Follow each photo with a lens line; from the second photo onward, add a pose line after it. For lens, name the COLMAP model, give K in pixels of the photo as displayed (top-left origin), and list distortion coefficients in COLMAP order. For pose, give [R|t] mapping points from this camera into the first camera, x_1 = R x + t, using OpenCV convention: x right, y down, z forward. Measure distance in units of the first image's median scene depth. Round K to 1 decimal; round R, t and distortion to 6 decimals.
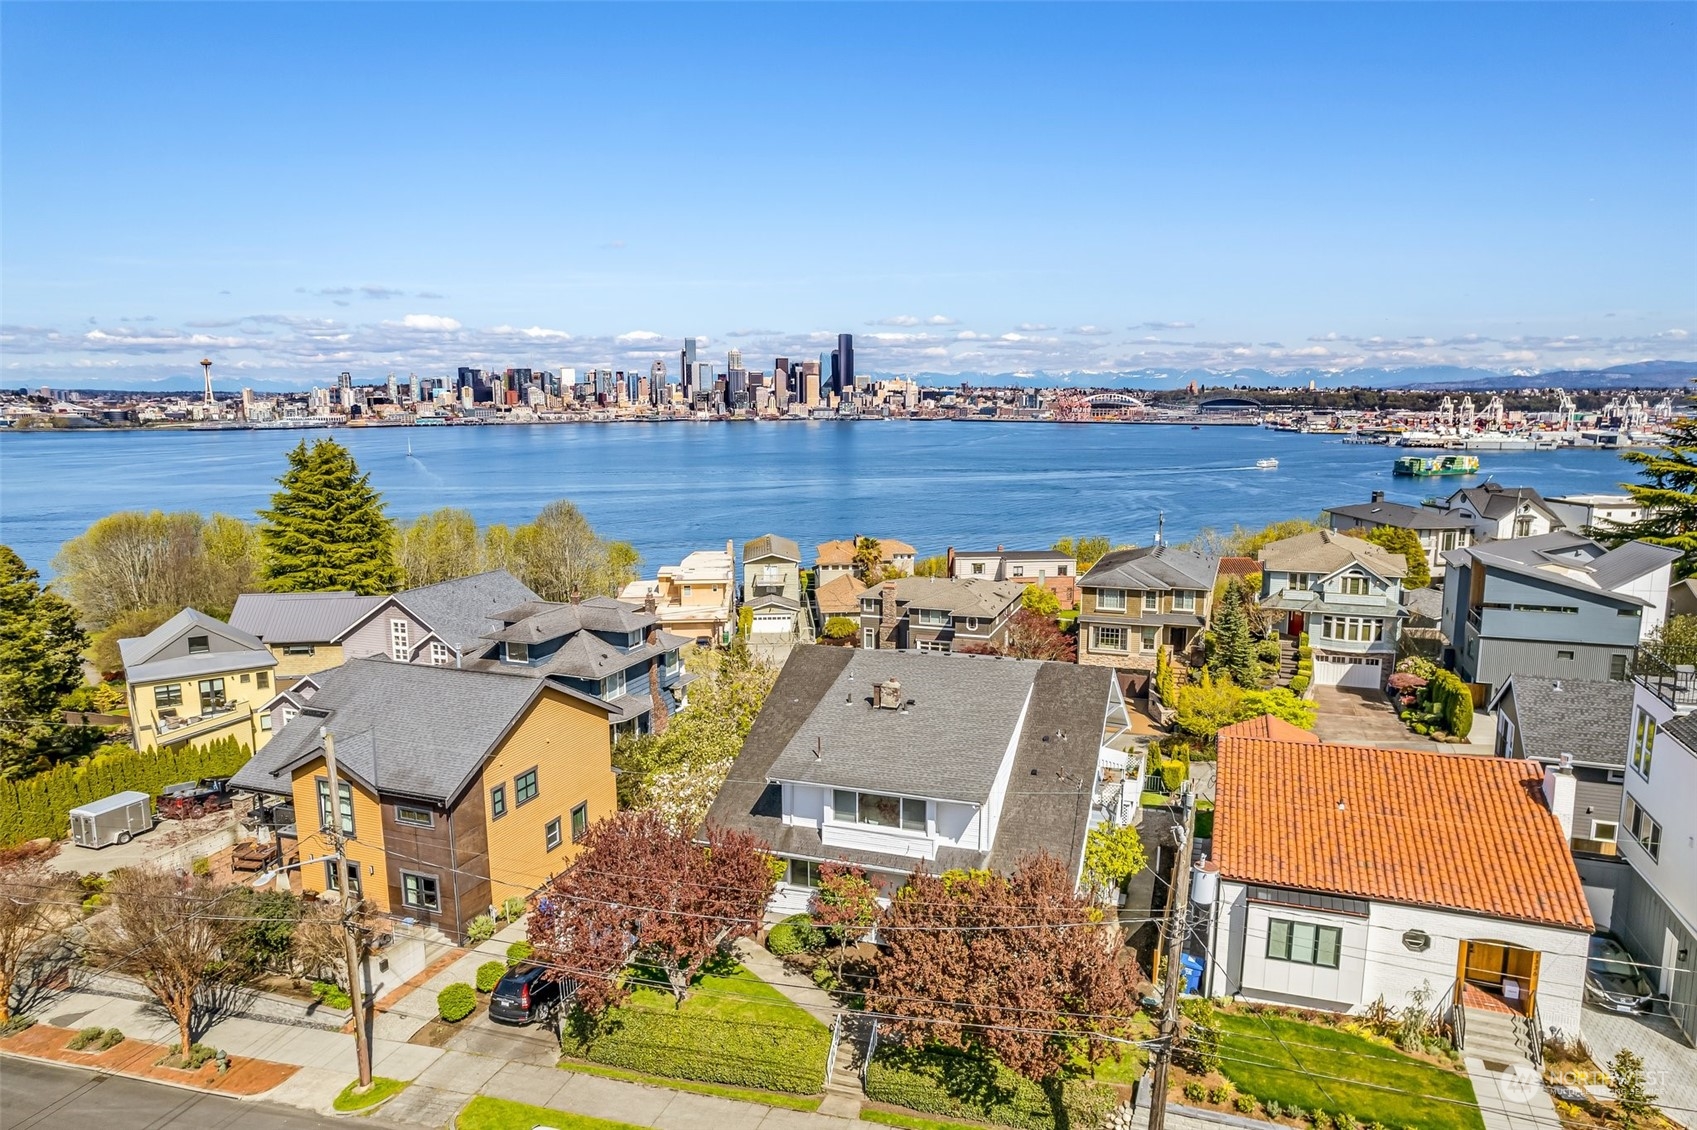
lens RADIAL K [[1037.8, 0, 878.3], [0, 1037.8, 560.8], [0, 0, 1]] dist [-0.081166, 0.092828]
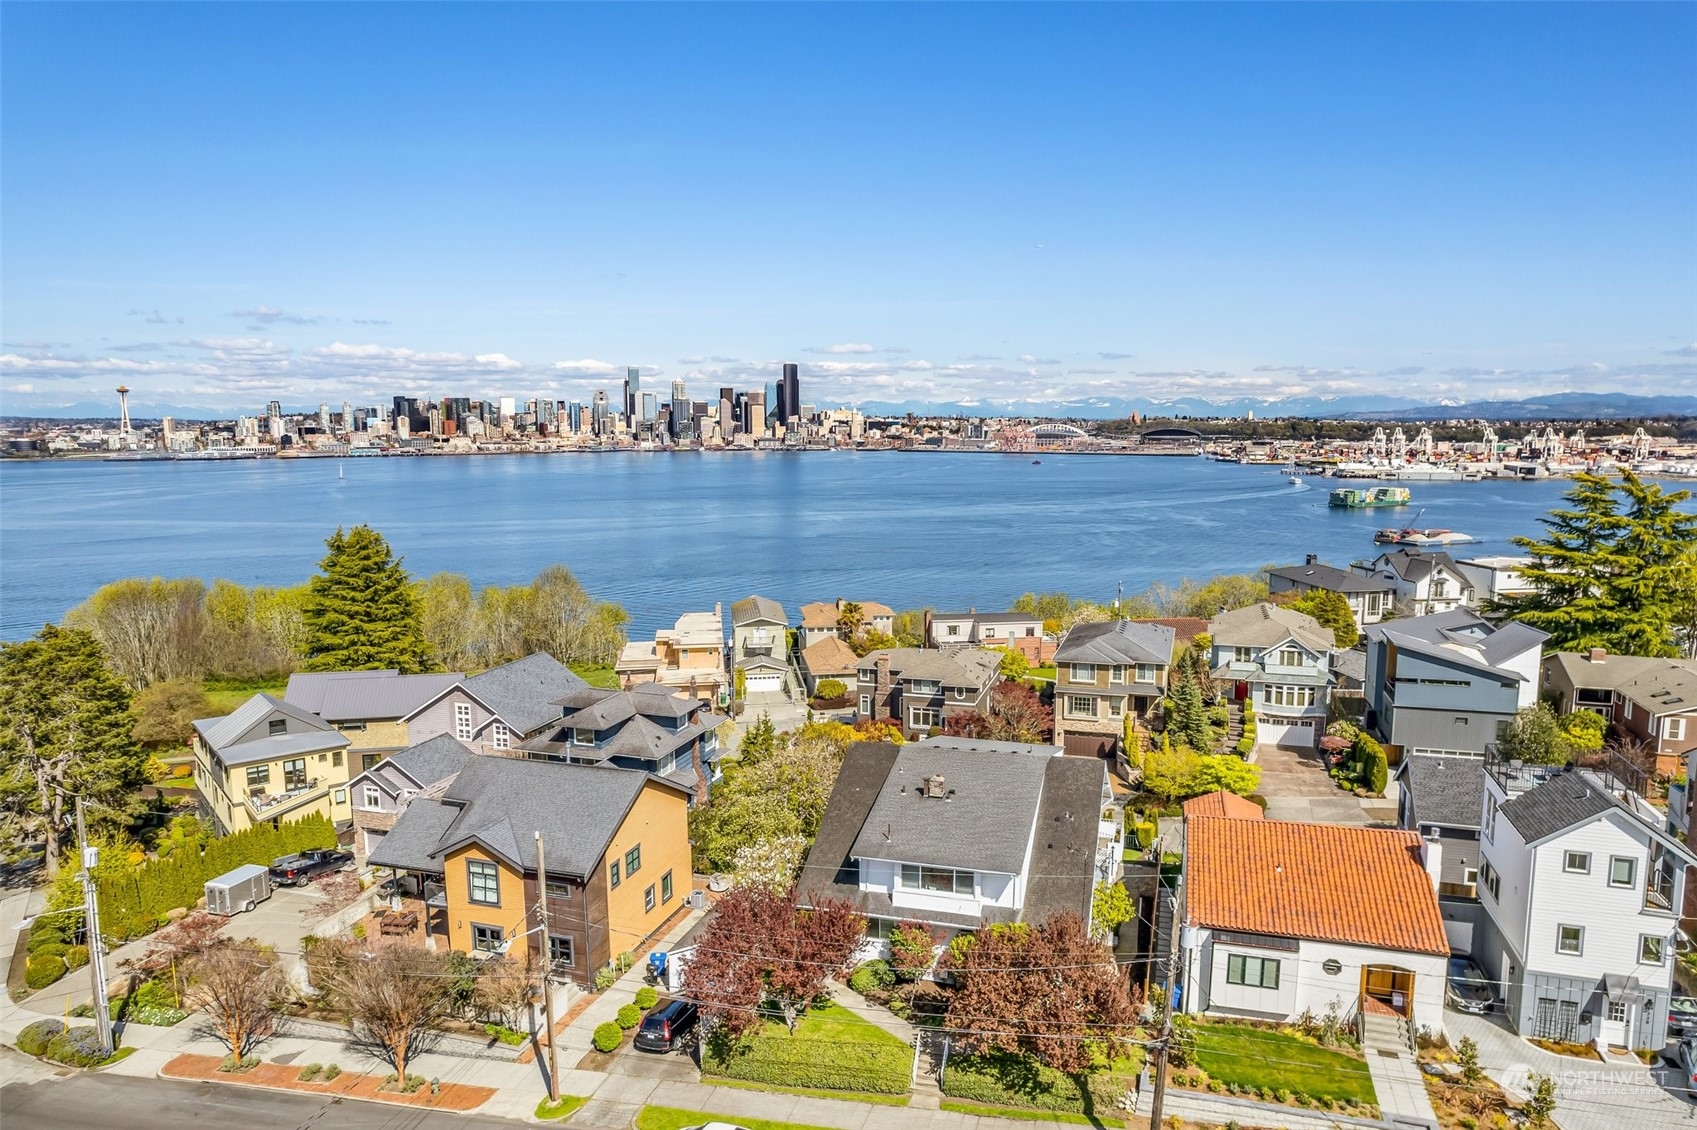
lens RADIAL K [[1037.8, 0, 878.3], [0, 1037.8, 560.8], [0, 0, 1]] dist [-0.081166, 0.092828]
pose [[0.998711, -0.008799, 0.049989, -0.106454], [0.010306, 0.999498, -0.029968, -0.099639], [-0.049700, 0.030444, 0.998300, -0.256378]]
